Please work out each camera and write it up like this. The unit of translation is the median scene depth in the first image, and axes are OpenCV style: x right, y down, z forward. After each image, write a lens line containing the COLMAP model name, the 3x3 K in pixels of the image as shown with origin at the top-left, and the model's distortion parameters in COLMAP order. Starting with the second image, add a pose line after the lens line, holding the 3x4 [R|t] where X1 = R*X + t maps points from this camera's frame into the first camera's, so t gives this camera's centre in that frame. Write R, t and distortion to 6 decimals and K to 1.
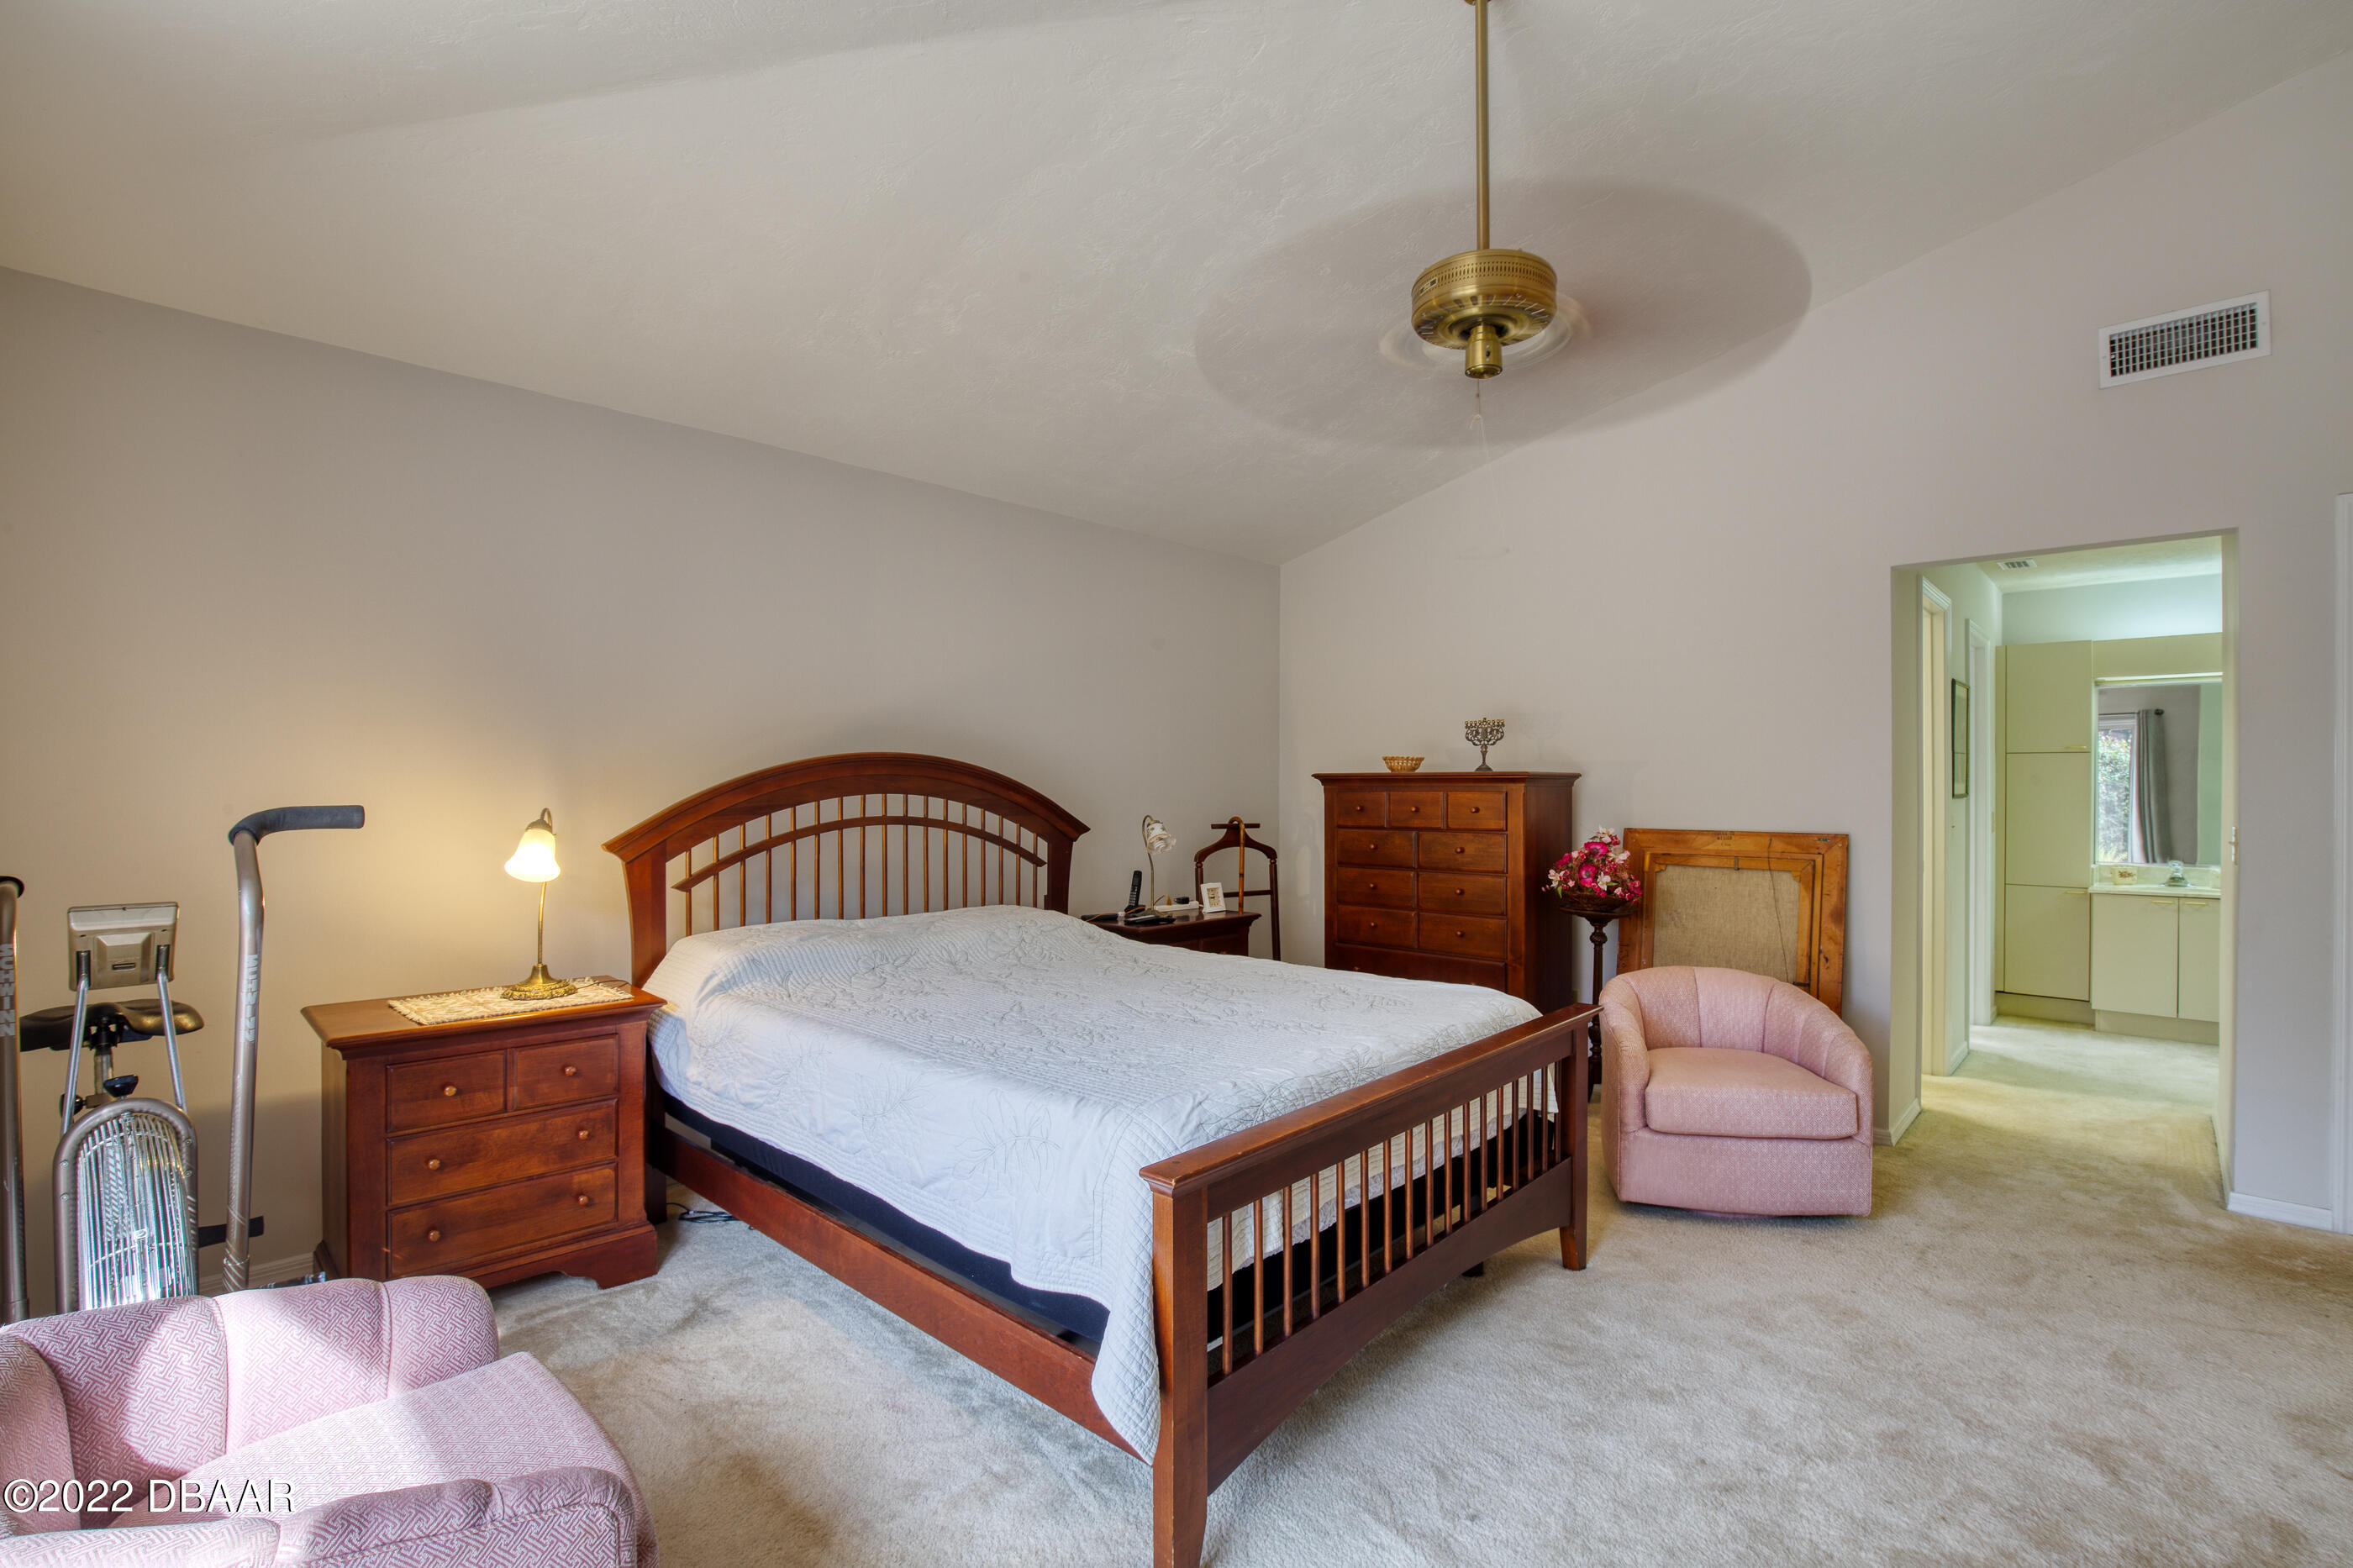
lens RADIAL K [[1067.4, 0, 1187.9], [0, 1067.4, 782.7], [0, 0, 1]] dist [-0.026729, 0.000710]
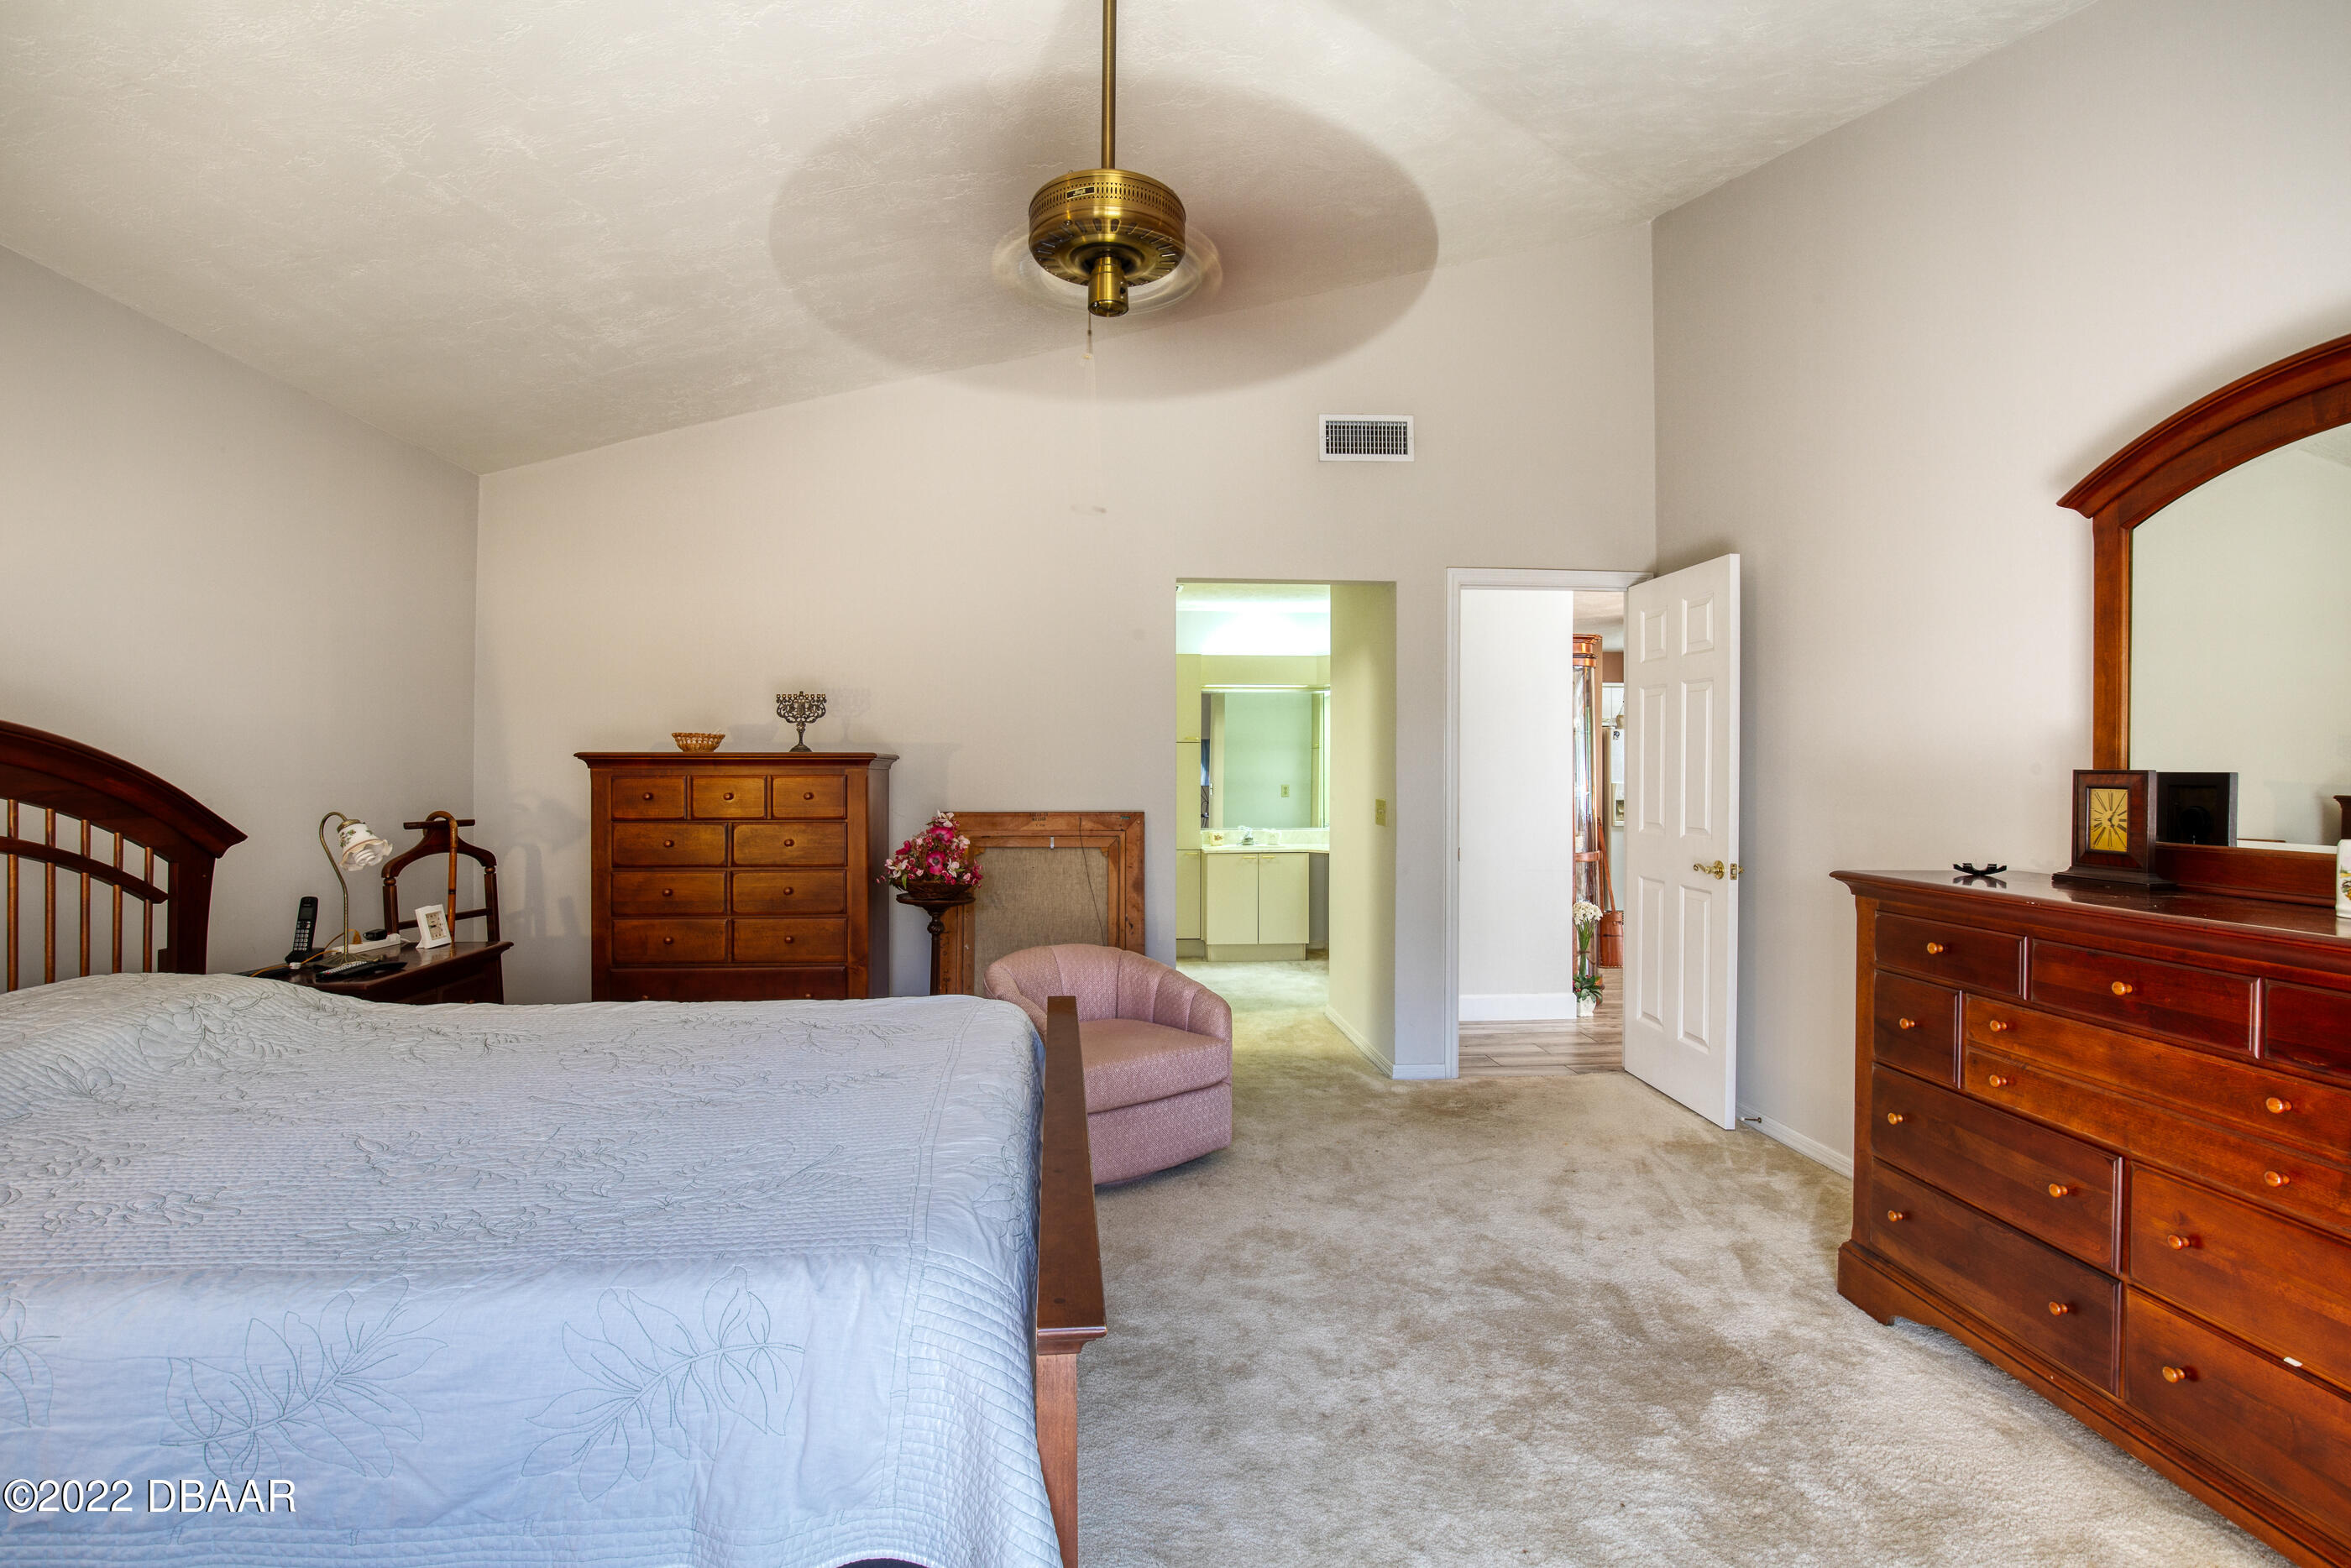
lens RADIAL K [[1092.8, 0, 1178.5], [0, 1092.8, 757.5], [0, 0, 1]] dist [-0.027735, 0.000719]
pose [[0.678555, 0.007701, 0.734509, -0.189378], [-0.002159, 0.999962, -0.008490, 0.001042], [-0.734546, 0.004175, 0.678546, 0.175764]]
